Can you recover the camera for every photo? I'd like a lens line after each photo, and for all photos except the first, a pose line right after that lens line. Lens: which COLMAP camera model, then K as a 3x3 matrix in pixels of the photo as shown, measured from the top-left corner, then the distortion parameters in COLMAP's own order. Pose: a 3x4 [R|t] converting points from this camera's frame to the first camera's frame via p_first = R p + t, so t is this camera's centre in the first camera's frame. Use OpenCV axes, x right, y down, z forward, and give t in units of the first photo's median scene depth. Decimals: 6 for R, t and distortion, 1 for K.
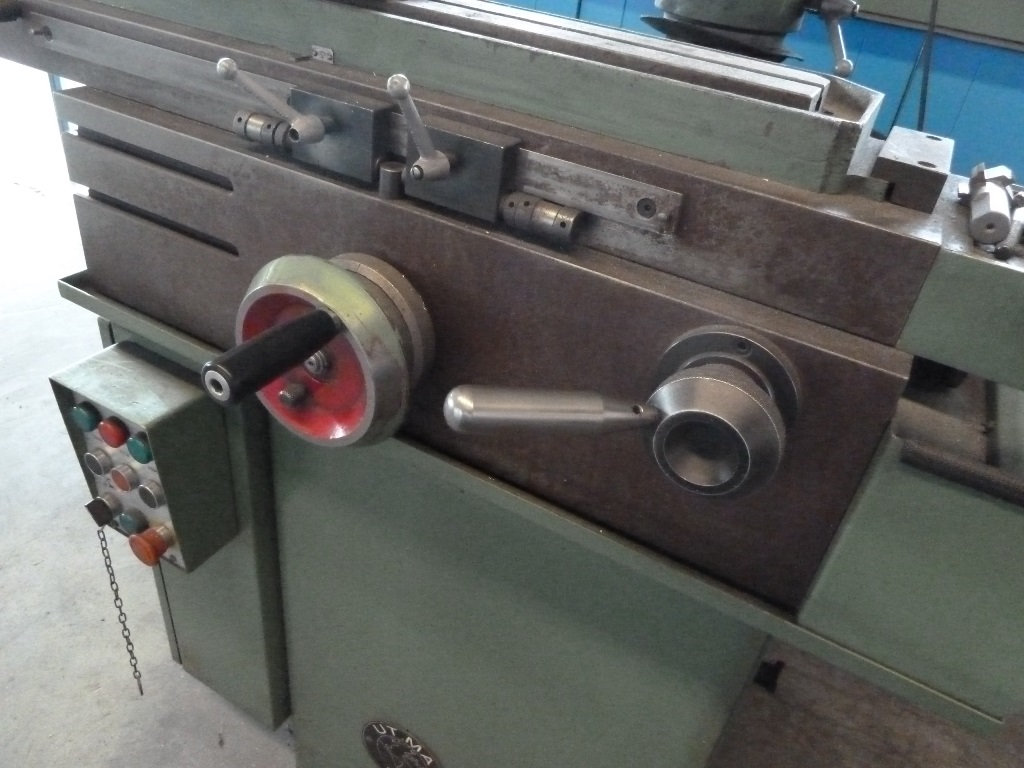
lens RADIAL K [[761.8, 0, 514.4], [0, 761.8, 388.1], [0, 0, 1]] dist [-0.014622, -0.010274]
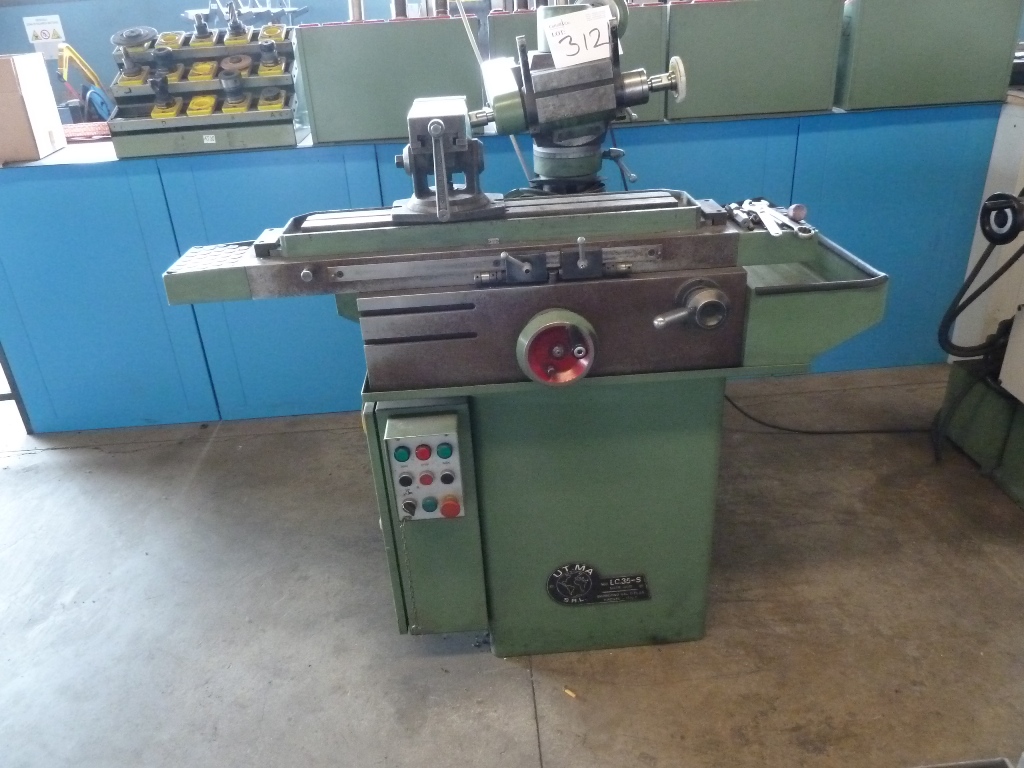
lens RADIAL K [[761.8, 0, 510.0], [0, 761.8, 380.6], [0, 0, 1]] dist [-0.014622, -0.010274]
pose [[0.835507, -0.385168, 0.391884, -1.635614], [0.423518, 0.905799, -0.012676, 0.016760], [-0.350086, 0.176560, 0.919927, -1.434309]]
